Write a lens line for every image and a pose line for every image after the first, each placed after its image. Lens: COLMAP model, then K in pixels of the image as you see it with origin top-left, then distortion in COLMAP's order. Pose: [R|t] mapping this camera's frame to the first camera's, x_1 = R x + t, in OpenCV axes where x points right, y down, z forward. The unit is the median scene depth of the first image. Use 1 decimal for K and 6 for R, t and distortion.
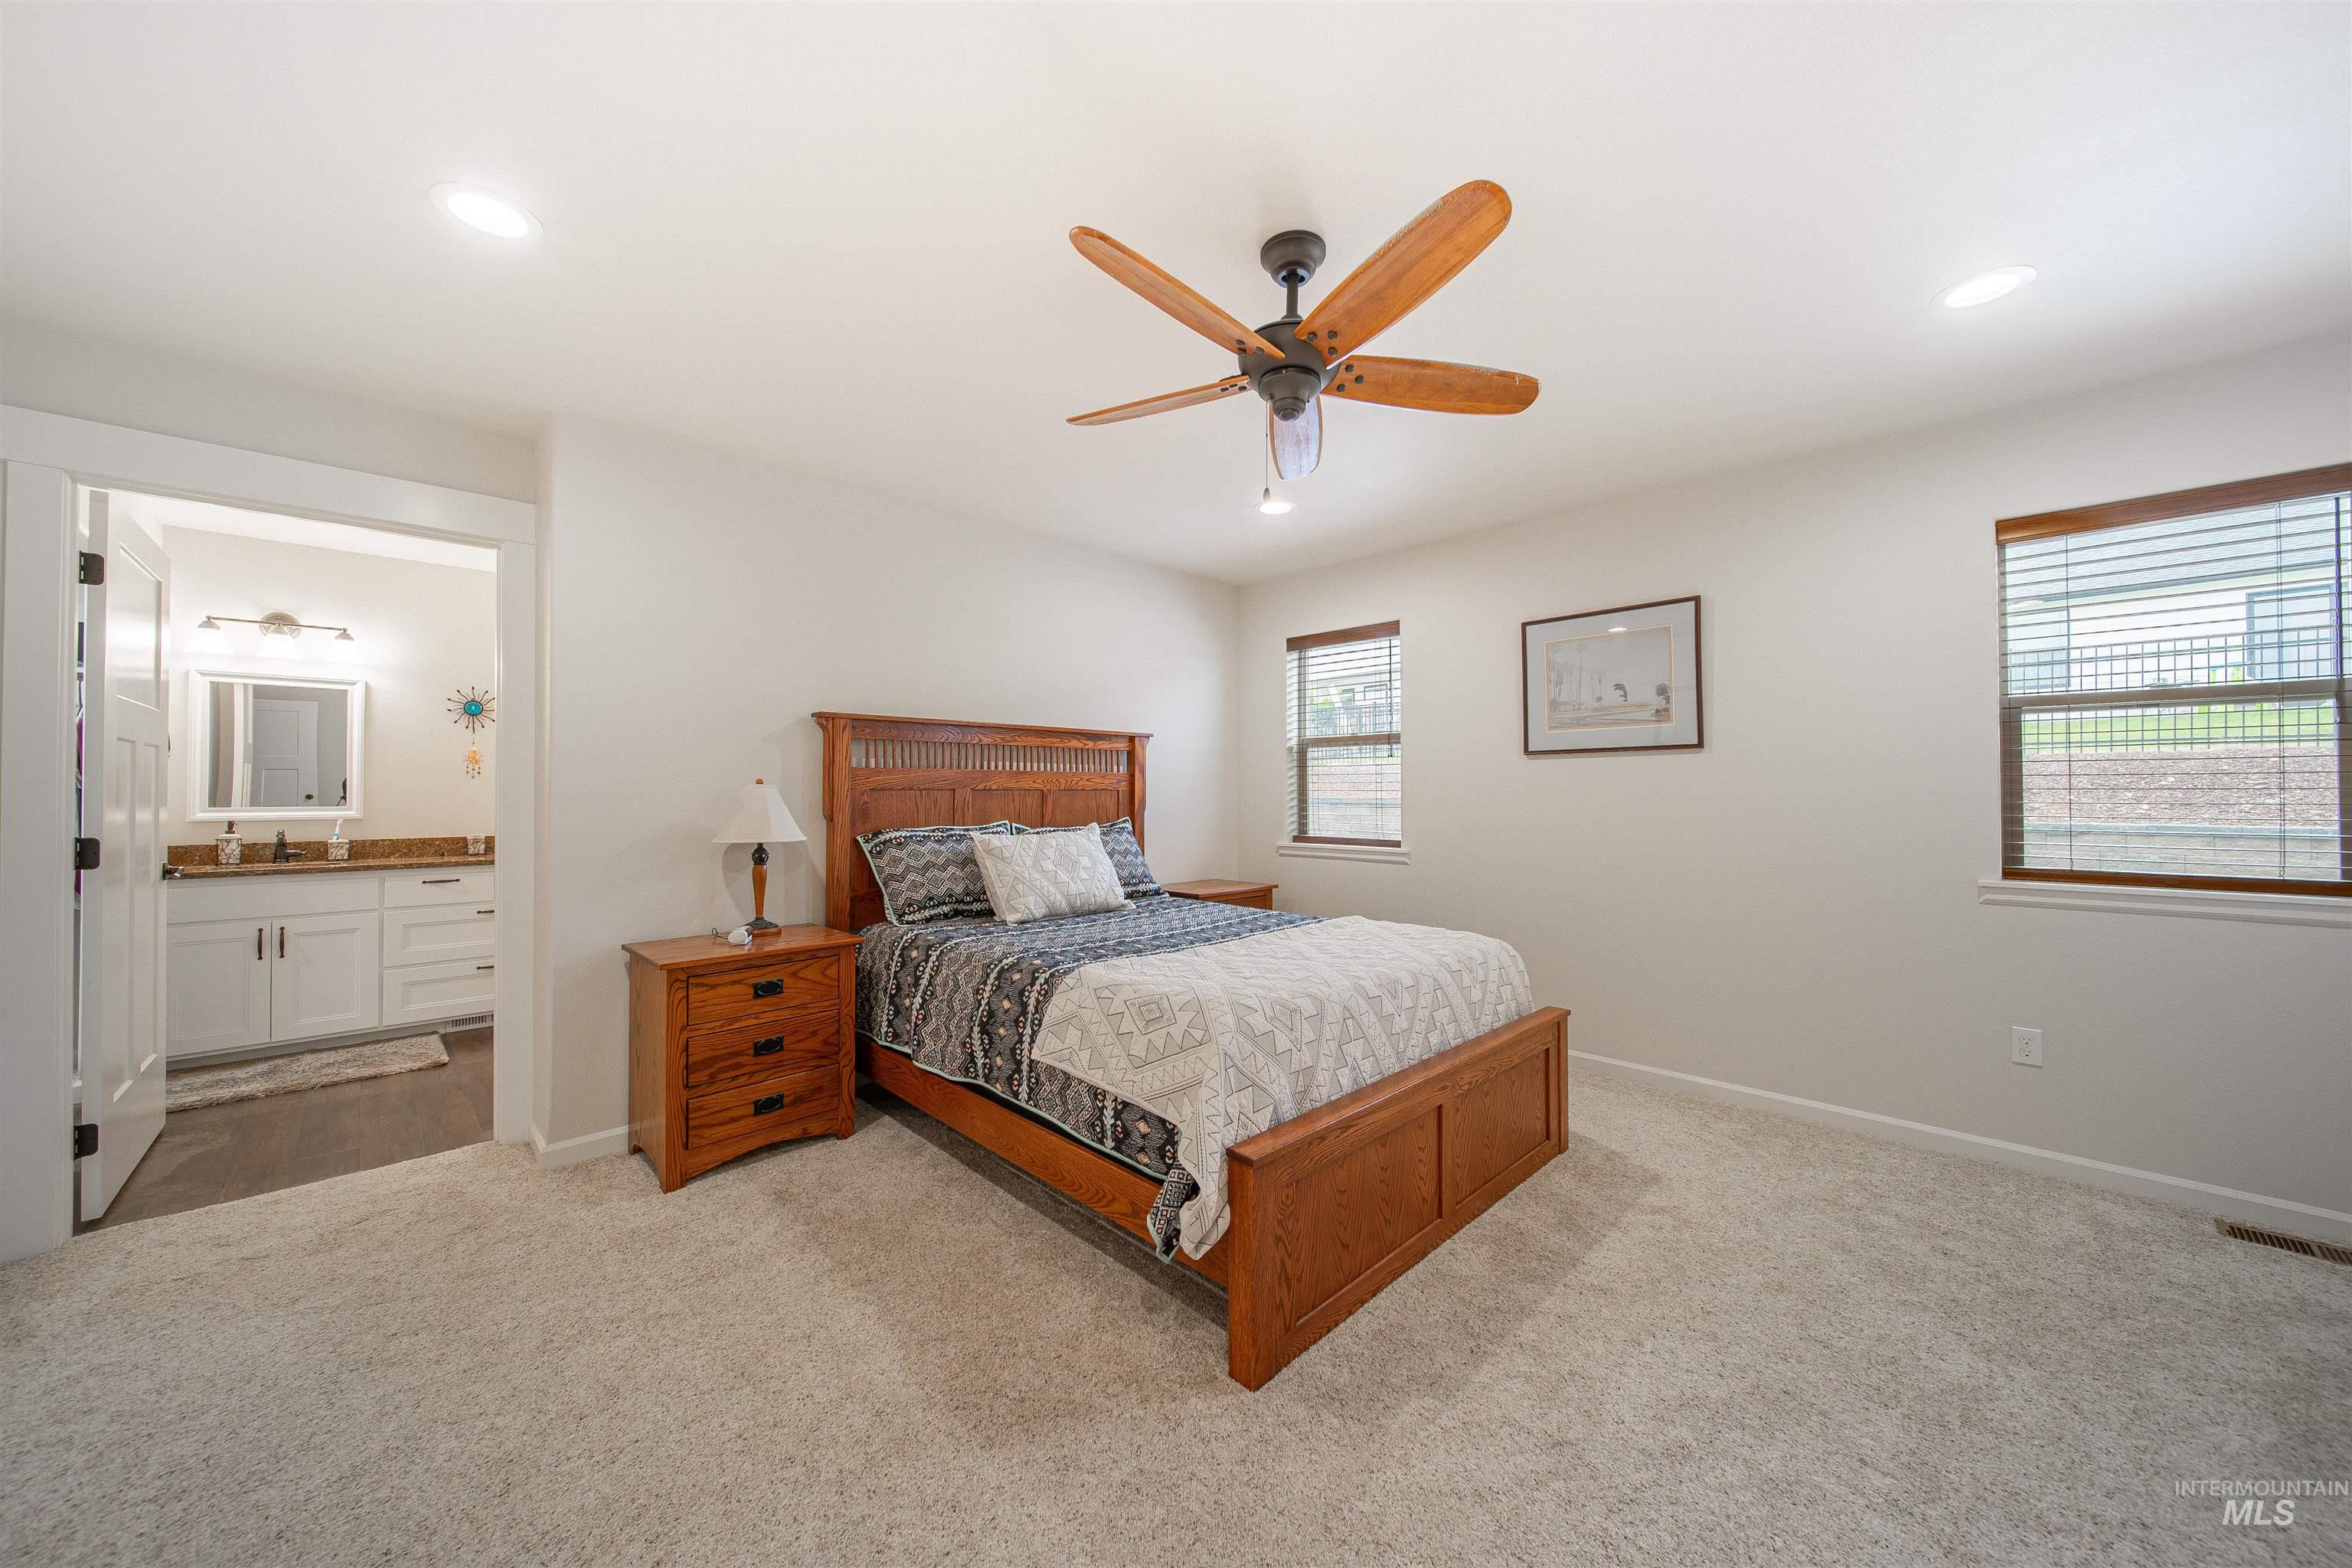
lens RADIAL K [[821.5, 0, 1170.2], [0, 821.5, 785.1], [0, 0, 1]] dist [-0.002915, -0.000252]
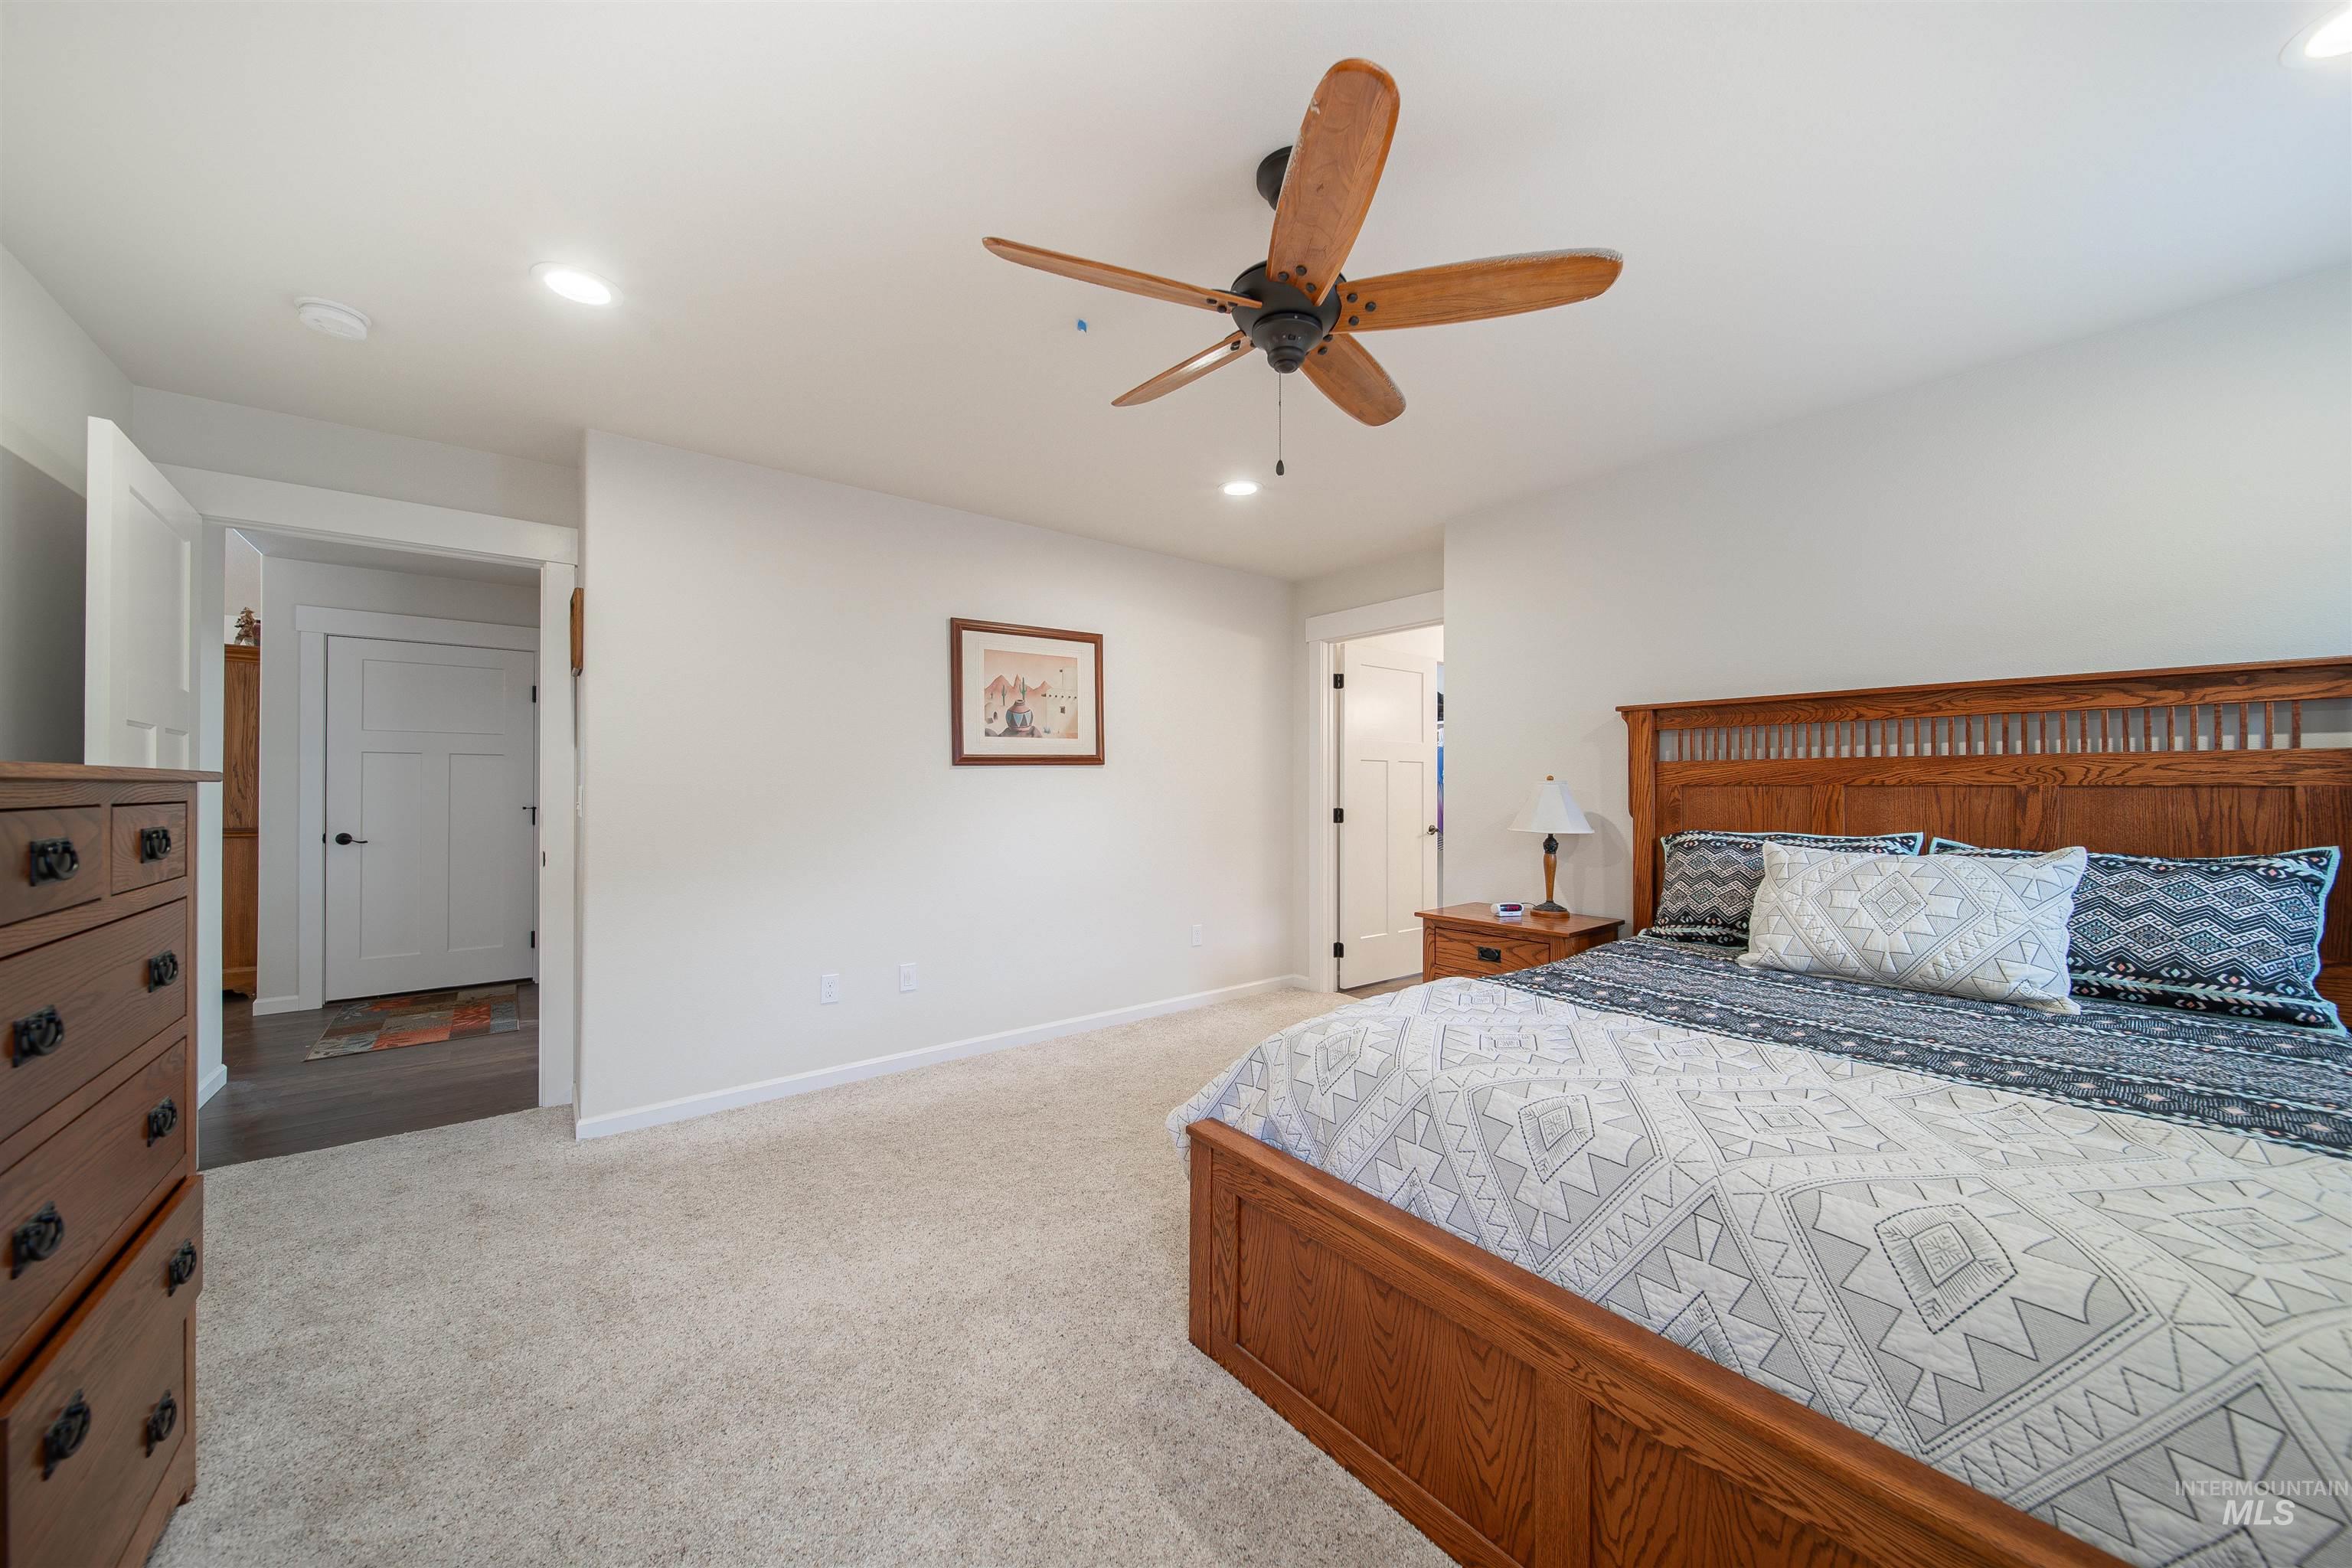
lens RADIAL K [[821.5, 0, 1171.2], [0, 821.5, 781.7], [0, 0, 1]] dist [-0.002915, -0.000252]
pose [[-0.091550, -0.002007, -0.995799, 0.594580], [0.007623, 0.999967, -0.002716, -0.000258], [0.995771, -0.007839, -0.091531, 0.539332]]
